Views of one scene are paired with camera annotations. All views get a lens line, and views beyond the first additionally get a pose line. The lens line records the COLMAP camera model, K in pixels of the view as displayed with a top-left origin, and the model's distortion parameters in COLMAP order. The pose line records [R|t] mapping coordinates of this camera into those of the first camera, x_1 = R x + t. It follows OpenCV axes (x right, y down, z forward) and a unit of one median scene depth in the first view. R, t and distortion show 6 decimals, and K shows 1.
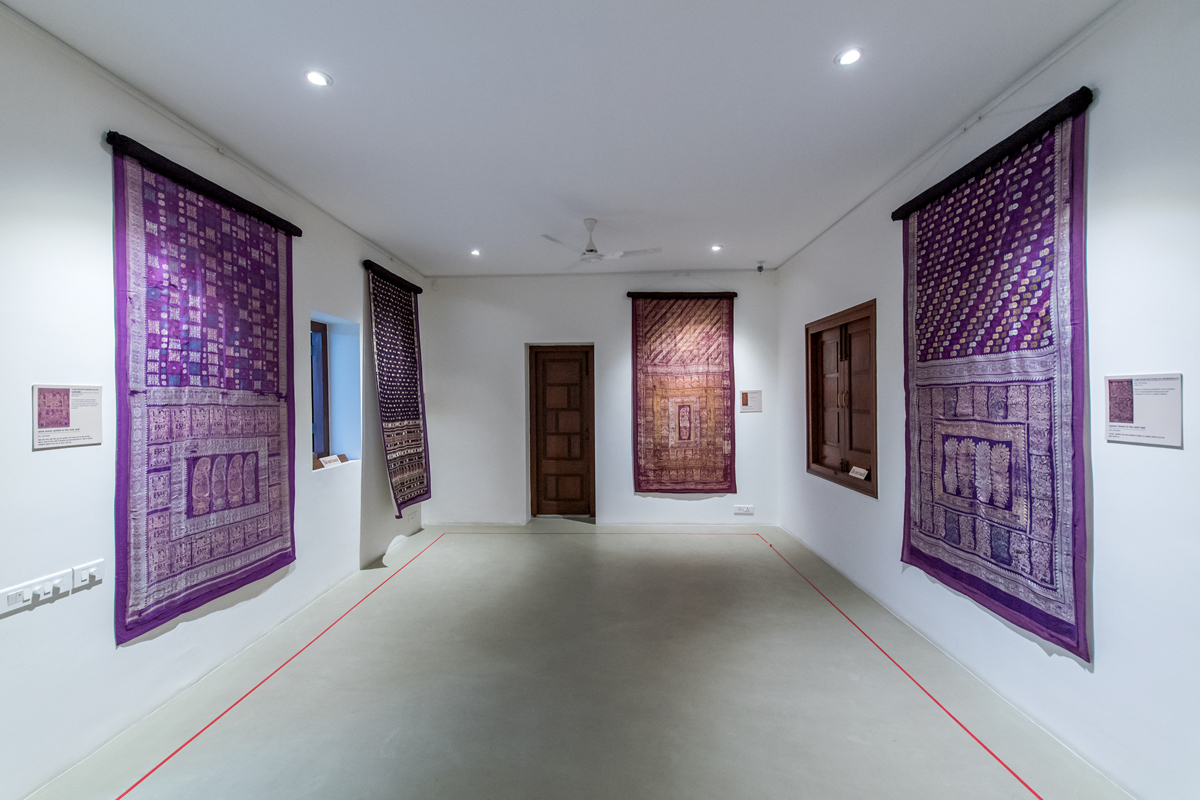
lens RADIAL K [[457.4, 0, 601.4], [0, 457.4, 397.4], [0, 0, 1]] dist [-0.014454, -0.000532]
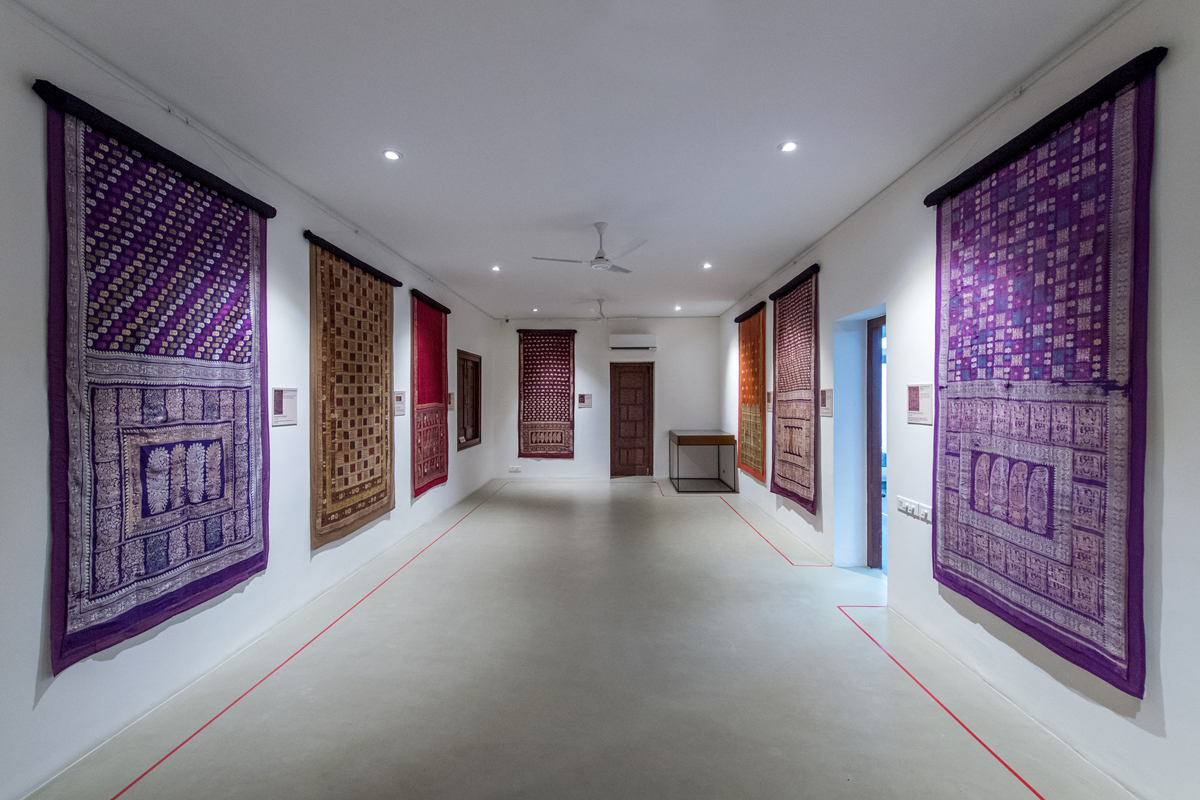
lens RADIAL K [[485.8, 0, 601.7], [0, 485.8, 401.8], [0, 0, 1]] dist [0.000336, 0.000106]
pose [[-0.999913, 0.012225, 0.004965, -0.078709], [0.012266, 0.999889, 0.008420, 0.004731], [-0.004861, 0.008480, -0.999952, 2.033577]]
